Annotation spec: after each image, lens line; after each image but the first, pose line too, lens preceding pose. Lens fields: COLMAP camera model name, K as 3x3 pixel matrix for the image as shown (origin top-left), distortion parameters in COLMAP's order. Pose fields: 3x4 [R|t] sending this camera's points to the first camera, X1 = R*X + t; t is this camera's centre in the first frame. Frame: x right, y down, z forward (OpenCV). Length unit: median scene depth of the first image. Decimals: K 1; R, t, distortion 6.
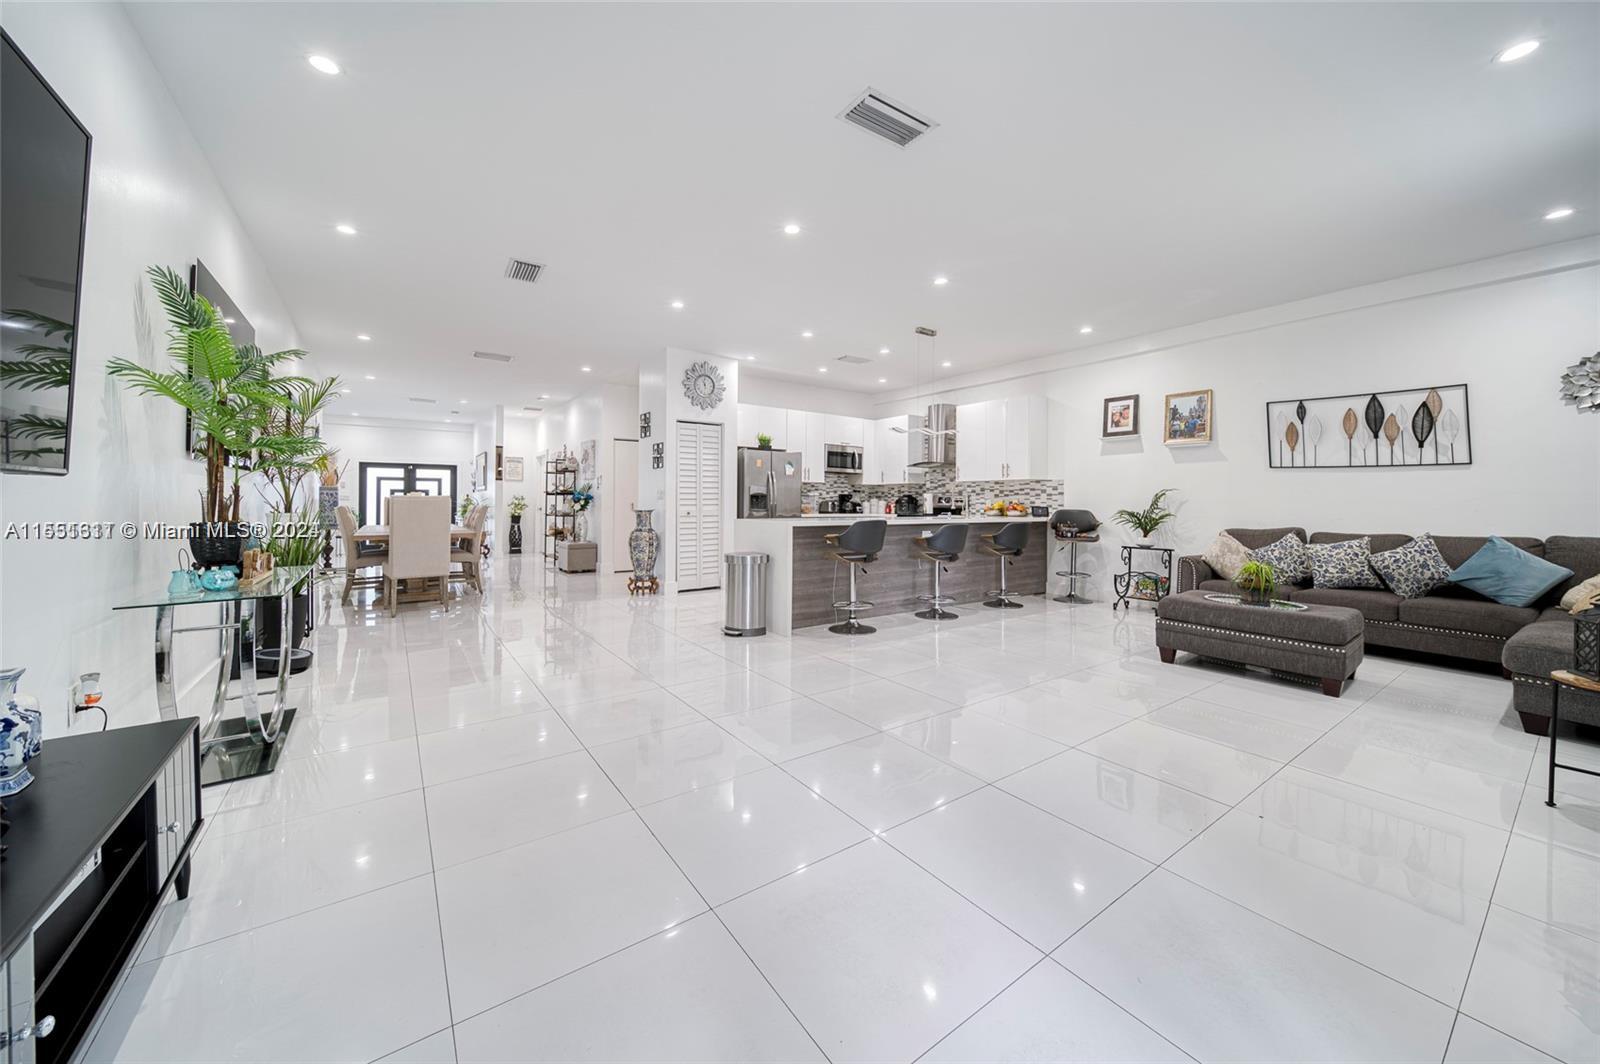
lens RADIAL K [[566.3, 0, 762.3], [0, 566.3, 510.2], [0, 0, 1]] dist [-0.018038, -0.000035]
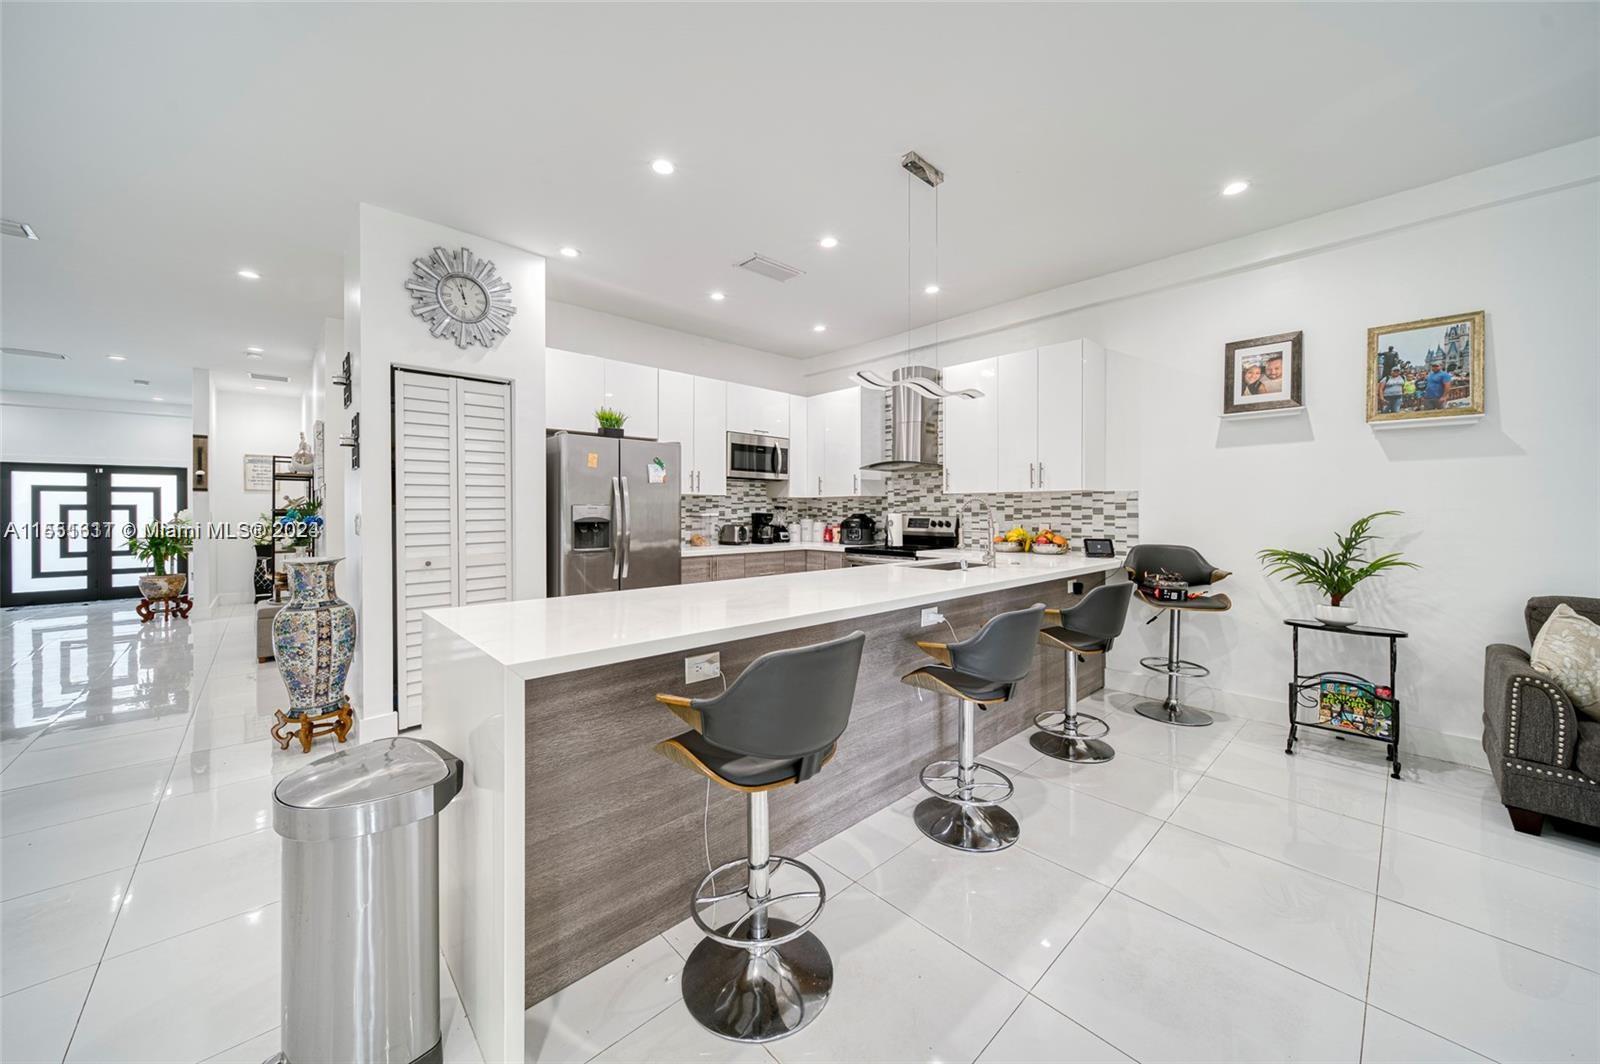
lens RADIAL K [[566.3, 0, 762.3], [0, 566.3, 510.2], [0, 0, 1]] dist [-0.018038, -0.000035]
pose [[0.992029, -0.006435, 0.125846, 0.077336], [0.007894, 0.999907, -0.011101, -0.027940], [-0.125762, 0.012006, 0.991988, 0.428079]]
